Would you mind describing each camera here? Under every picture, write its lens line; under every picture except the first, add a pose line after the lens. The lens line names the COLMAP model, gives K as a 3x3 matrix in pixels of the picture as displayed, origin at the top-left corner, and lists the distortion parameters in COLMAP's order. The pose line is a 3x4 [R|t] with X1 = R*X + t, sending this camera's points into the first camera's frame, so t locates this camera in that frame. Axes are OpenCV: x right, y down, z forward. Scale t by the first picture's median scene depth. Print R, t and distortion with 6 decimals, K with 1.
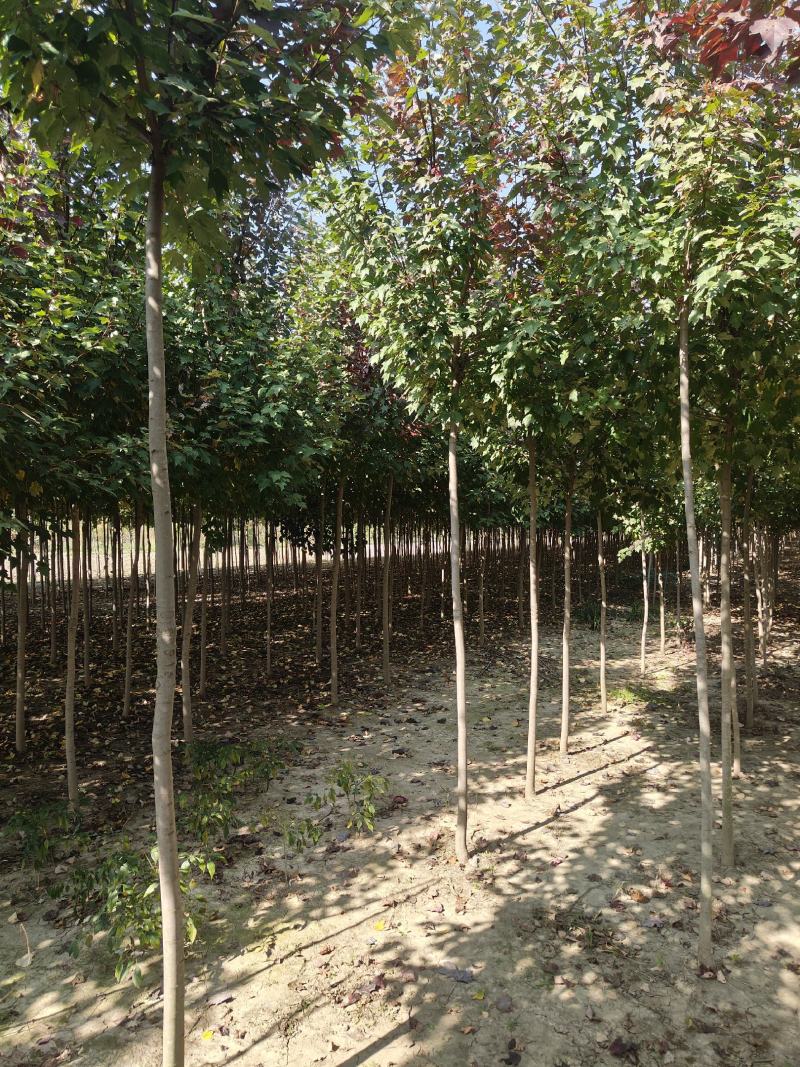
lens RADIAL K [[735.3, 0, 400.0], [0, 735.3, 533.5], [0, 0, 1]] dist [0.002297, 0.001251]
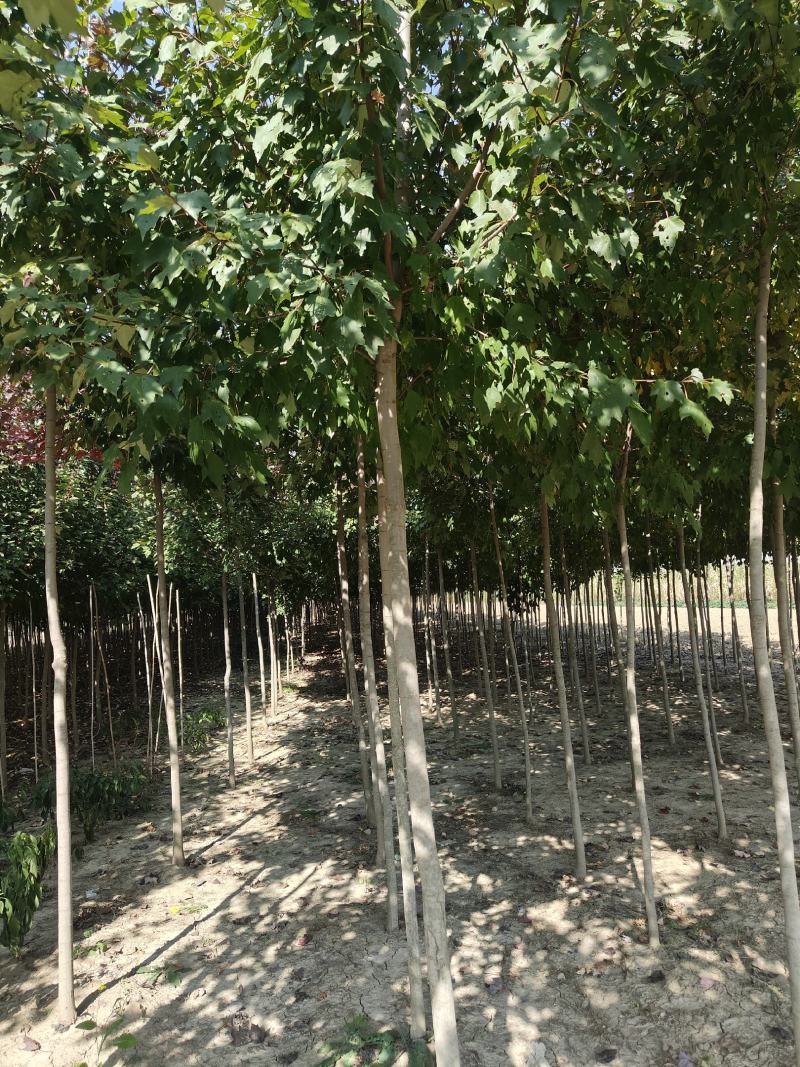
lens RADIAL K [[735.3, 0, 400.0], [0, 735.3, 533.5], [0, 0, 1]] dist [0.002297, 0.001251]
pose [[0.836640, -0.004847, 0.547732, -0.953309], [0.065691, 0.993631, -0.091549, 0.027595], [-0.543800, 0.112575, 0.831630, -1.529469]]
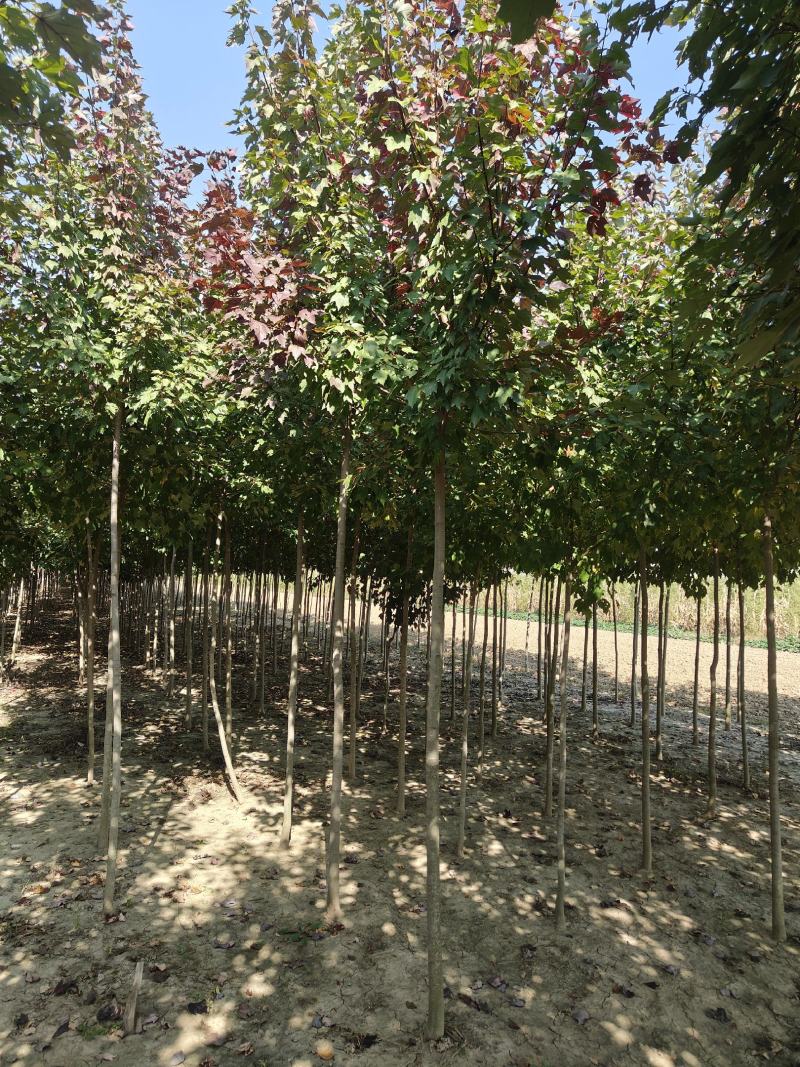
lens RADIAL K [[735.3, 0, 400.0], [0, 735.3, 533.5], [0, 0, 1]] dist [0.002297, 0.001251]
pose [[0.615079, 0.066298, 0.785673, -0.255463], [-0.025005, 0.997598, -0.064605, -0.008200], [-0.788069, 0.020091, 0.615259, -0.164258]]
